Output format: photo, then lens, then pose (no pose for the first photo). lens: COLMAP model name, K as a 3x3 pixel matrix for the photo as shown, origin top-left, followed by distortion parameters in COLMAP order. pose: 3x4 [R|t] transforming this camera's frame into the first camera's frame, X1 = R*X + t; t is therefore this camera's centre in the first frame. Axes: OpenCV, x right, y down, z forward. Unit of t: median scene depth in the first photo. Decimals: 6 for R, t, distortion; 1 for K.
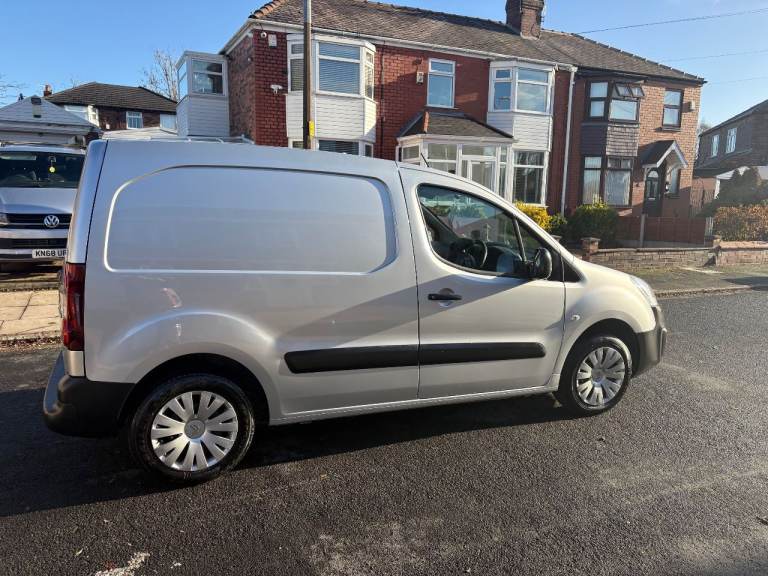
lens RADIAL K [[572.4, 0, 385.0], [0, 572.4, 284.0], [0, 0, 1]] dist [0.030296, -0.006212]
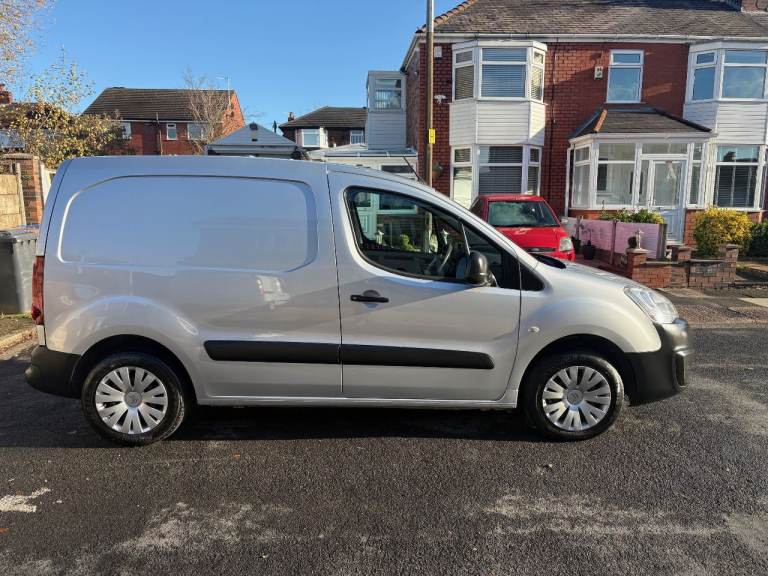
lens RADIAL K [[573.8, 0, 388.1], [0, 573.8, 291.6], [0, 0, 1]] dist [0.042730, -0.034544]
pose [[0.928815, 0.039901, -0.368388, 0.104260], [-0.040913, 0.999150, 0.005067, 0.000759], [0.368277, 0.010365, 0.929658, 0.015649]]
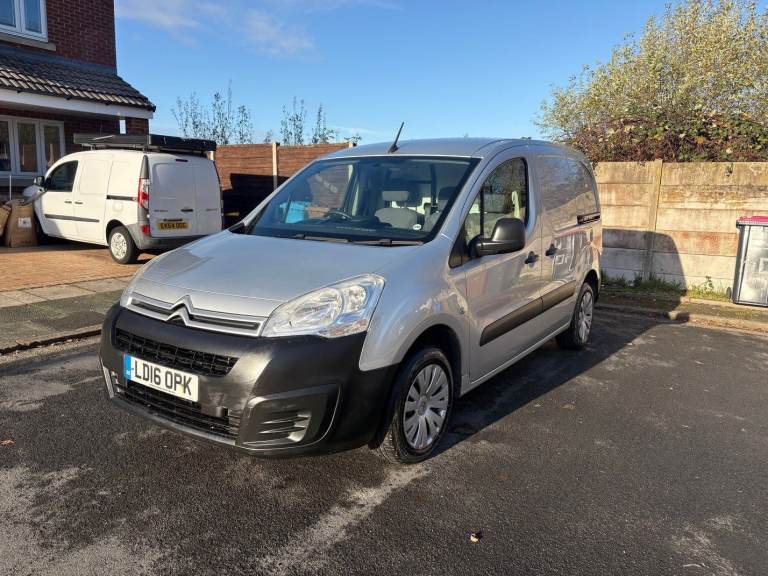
lens RADIAL K [[573.8, 0, 388.1], [0, 573.8, 291.6], [0, 0, 1]] dist [0.042730, -0.034544]
pose [[-0.838855, 0.051254, -0.541936, 0.154710], [-0.128023, 0.949058, 0.287923, -0.059522], [0.529086, 0.310906, -0.789560, 0.460393]]
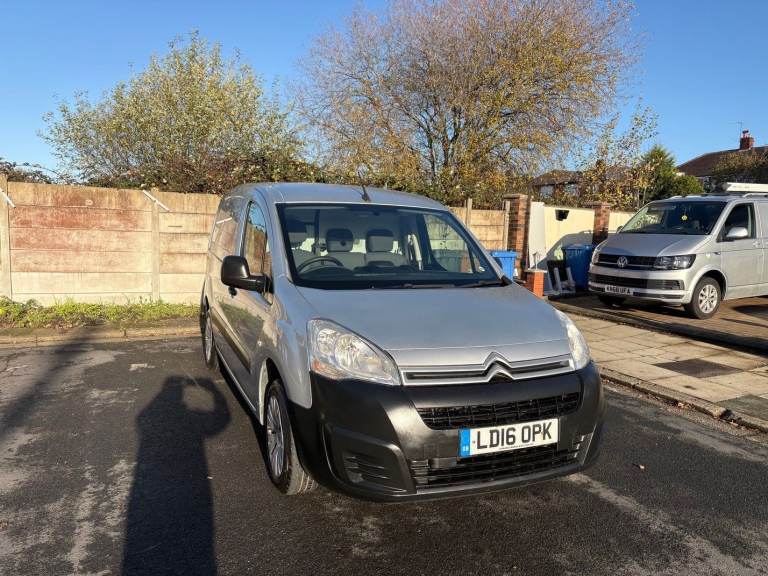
lens RADIAL K [[573.8, 0, 388.1], [0, 573.8, 291.6], [0, 0, 1]] dist [0.042730, -0.034544]
pose [[0.011354, 0.088486, -0.996013, 0.275494], [-0.191280, 0.977875, 0.084695, -0.029974], [0.981470, 0.189555, 0.028028, 0.266330]]
